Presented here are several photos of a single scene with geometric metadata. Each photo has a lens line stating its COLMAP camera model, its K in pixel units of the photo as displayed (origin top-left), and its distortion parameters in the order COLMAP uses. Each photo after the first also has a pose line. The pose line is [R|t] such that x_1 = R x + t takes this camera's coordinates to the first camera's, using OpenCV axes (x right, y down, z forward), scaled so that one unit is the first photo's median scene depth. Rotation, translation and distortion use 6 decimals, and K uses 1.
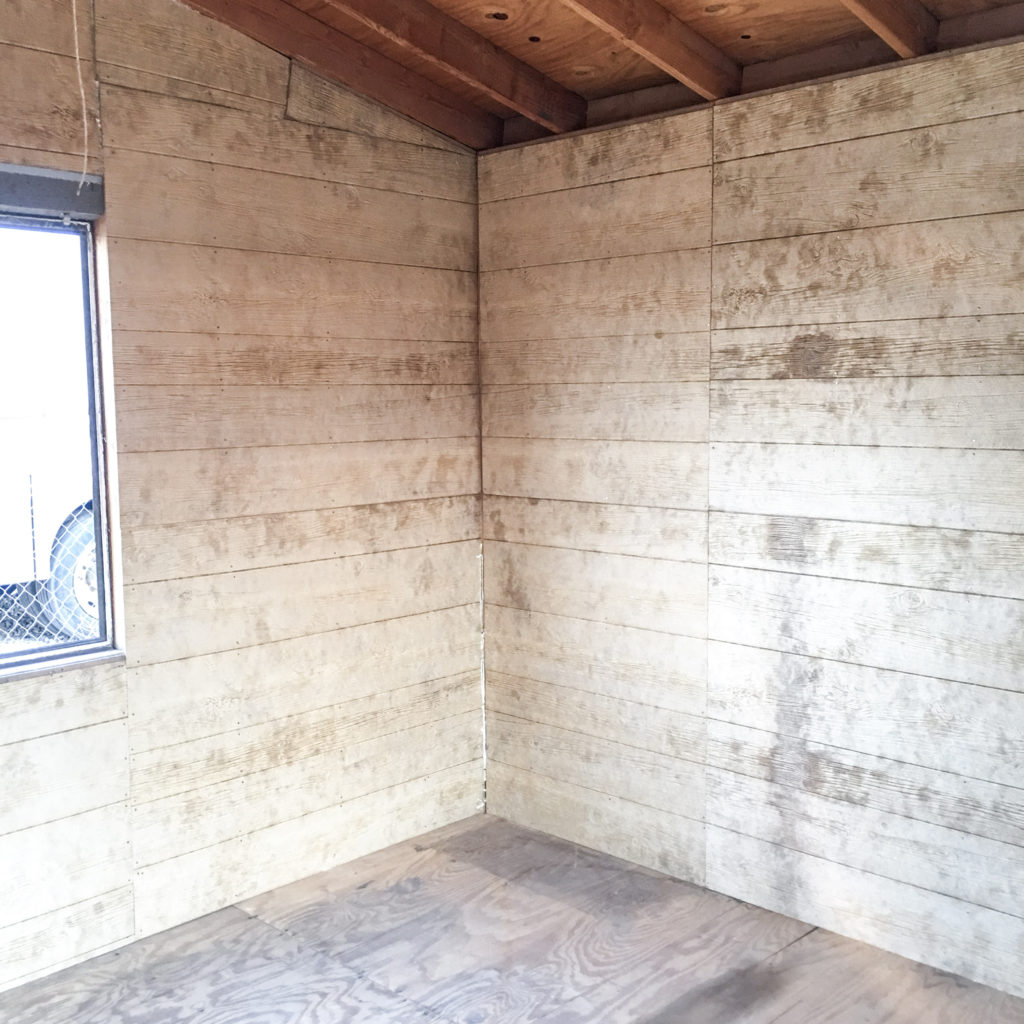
lens RADIAL K [[1177.8, 0, 513.1], [0, 1177.8, 509.8], [0, 0, 1]] dist [0.039024, 0.000000]
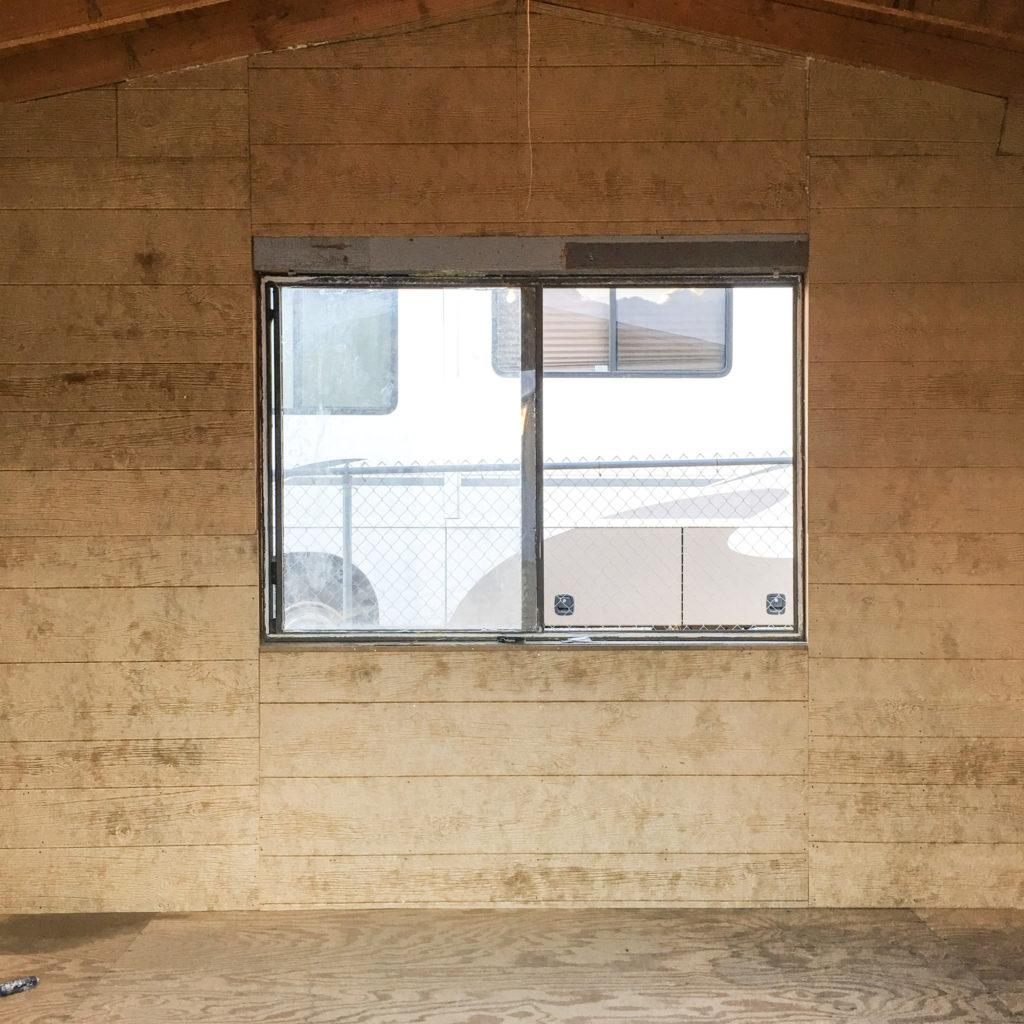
lens RADIAL K [[1177.8, 0, 512.2], [0, 1177.8, 513.3], [0, 0, 1]] dist [0.039024, 0.000000]
pose [[0.693620, 0.011044, -0.720257, 0.282232], [-0.079336, 0.994971, -0.061145, 0.085803], [0.715959, 0.099554, 0.691007, 0.000234]]
